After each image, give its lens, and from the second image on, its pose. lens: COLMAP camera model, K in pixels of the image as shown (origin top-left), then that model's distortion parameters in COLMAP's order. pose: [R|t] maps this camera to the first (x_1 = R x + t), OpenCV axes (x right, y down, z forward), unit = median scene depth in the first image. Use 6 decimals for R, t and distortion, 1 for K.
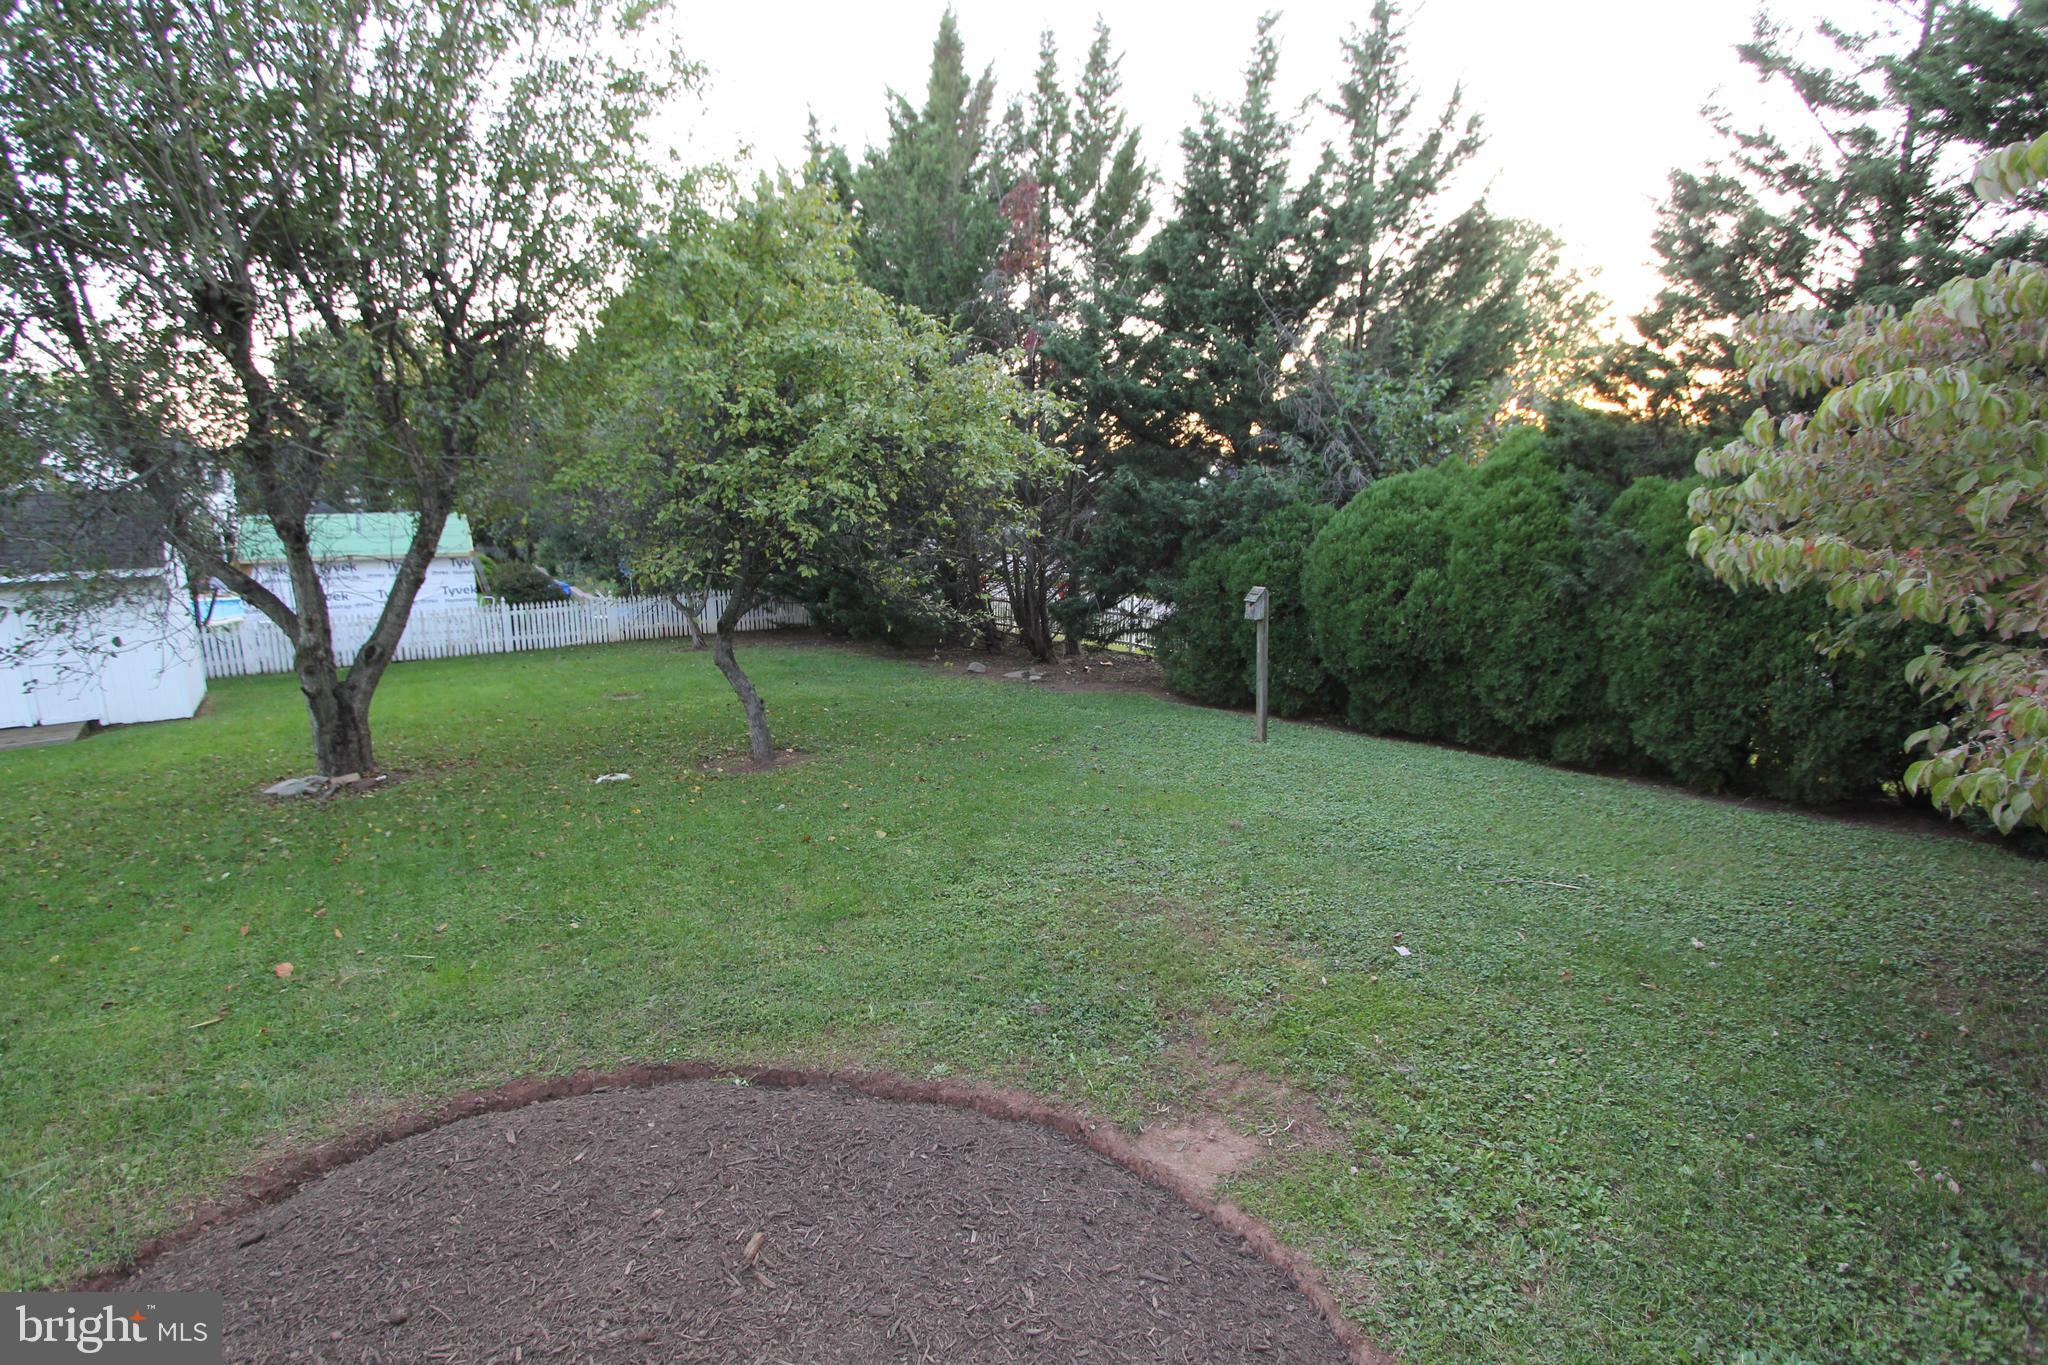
lens RADIAL K [[954.8, 0, 1018.5], [0, 954.8, 679.9], [0, 0, 1]] dist [-0.006680, -0.000593]
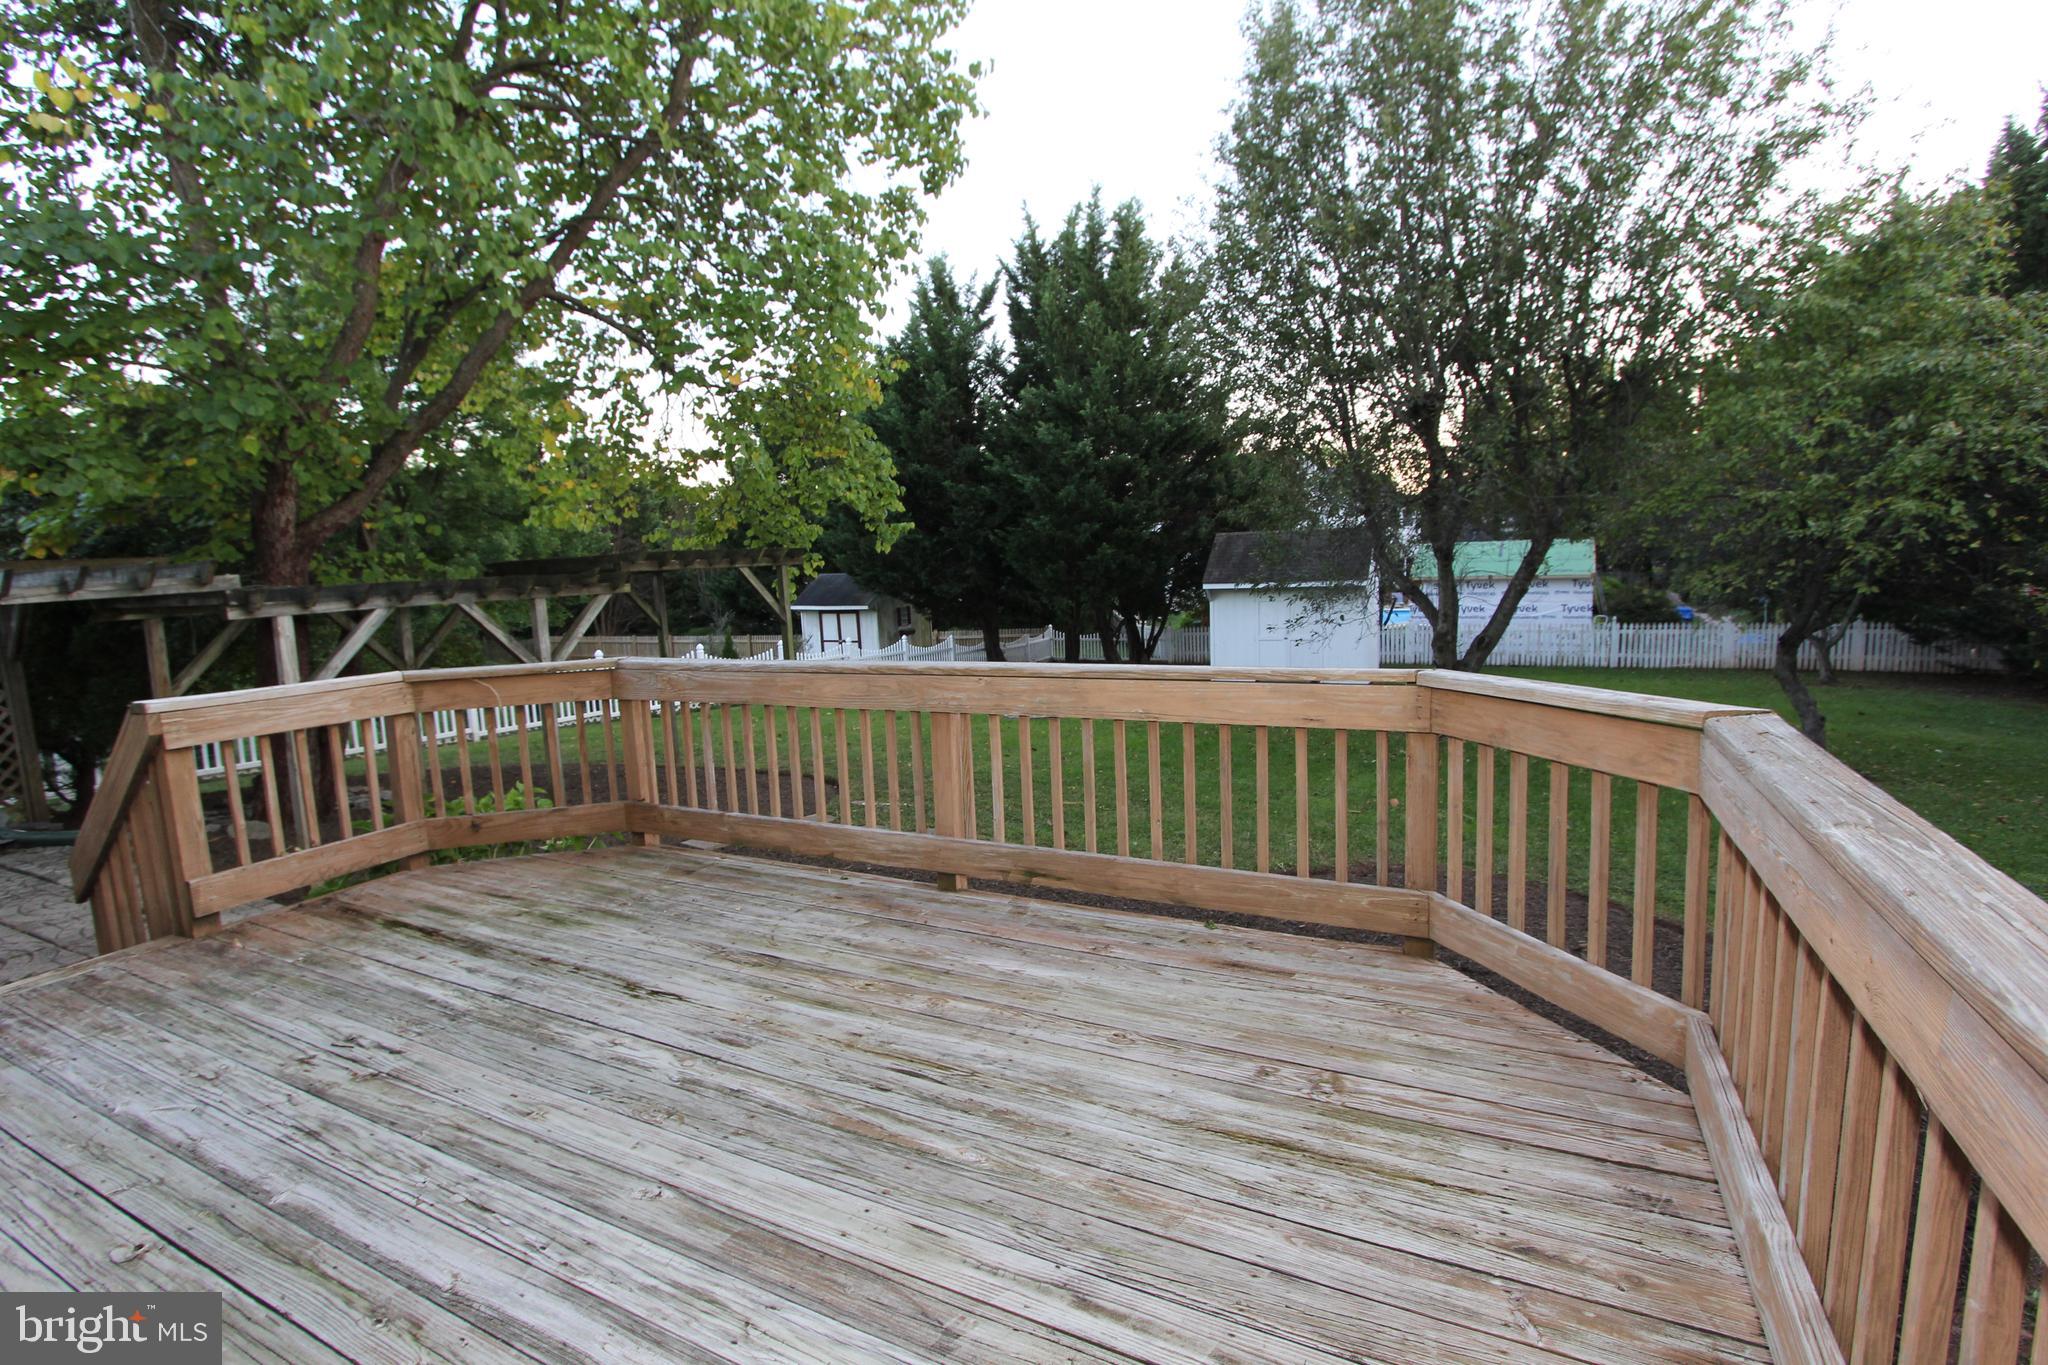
lens RADIAL K [[951.1, 0, 1035.1], [0, 951.1, 665.2], [0, 0, 1]] dist [-0.000725, -0.000284]
pose [[0.486721, 0.095310, -0.868342, 0.199671], [-0.131430, 0.990705, 0.035071, 0.042024], [0.863614, 0.097056, 0.494724, -0.230248]]
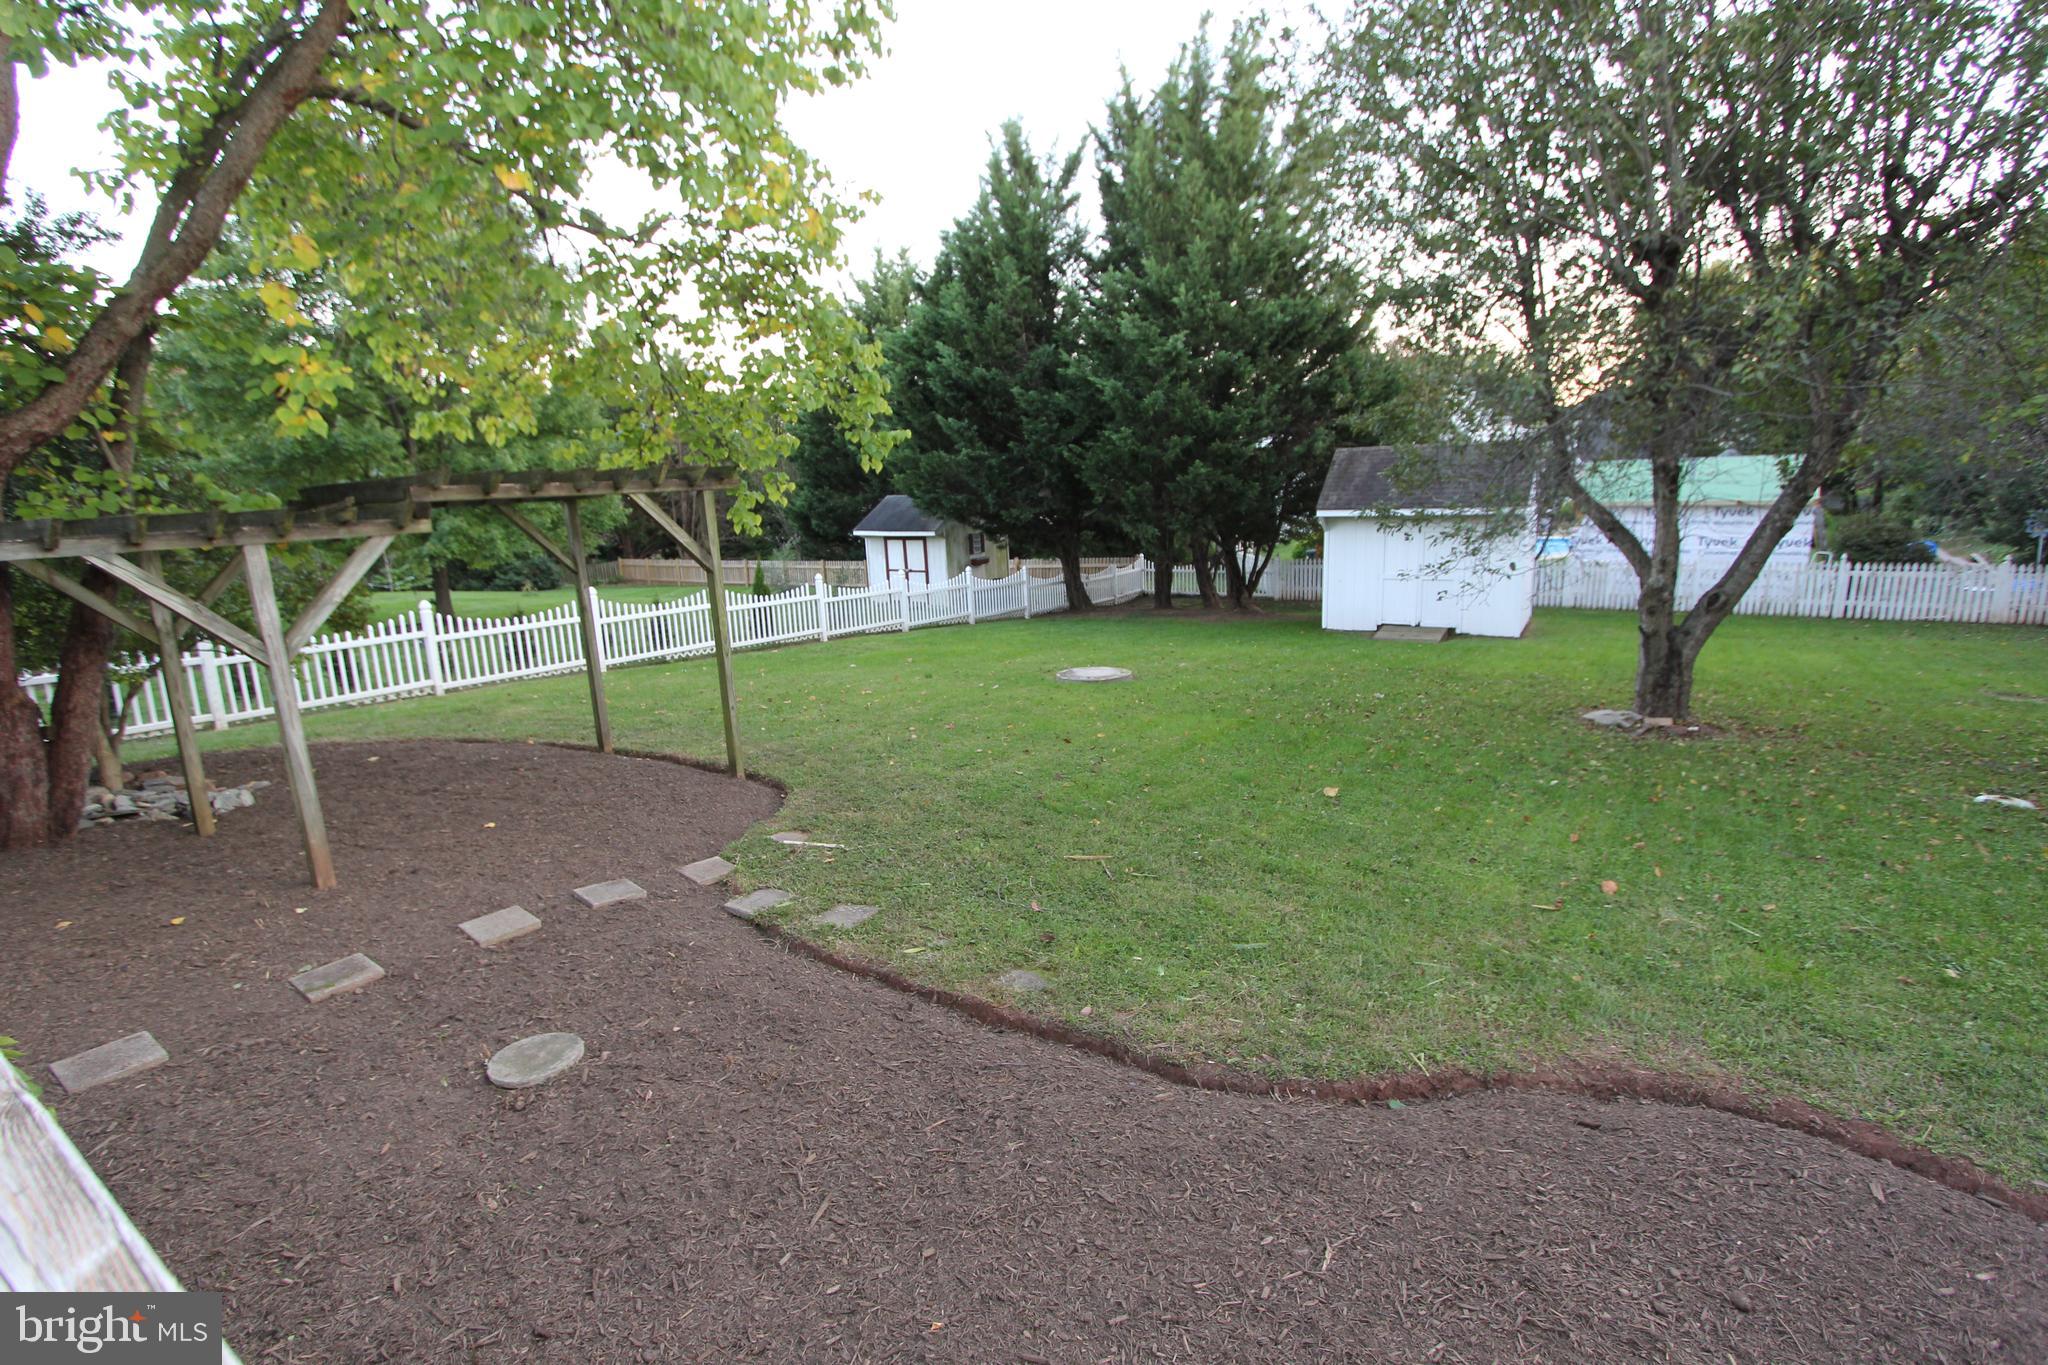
lens RADIAL K [[954.8, 0, 1018.5], [0, 954.8, 679.9], [0, 0, 1]] dist [-0.006680, -0.000593]
pose [[0.370813, 0.189791, -0.909108, -0.049806], [-0.140519, 0.979092, 0.147085, 0.007848], [0.918016, 0.073205, 0.389729, -0.018916]]
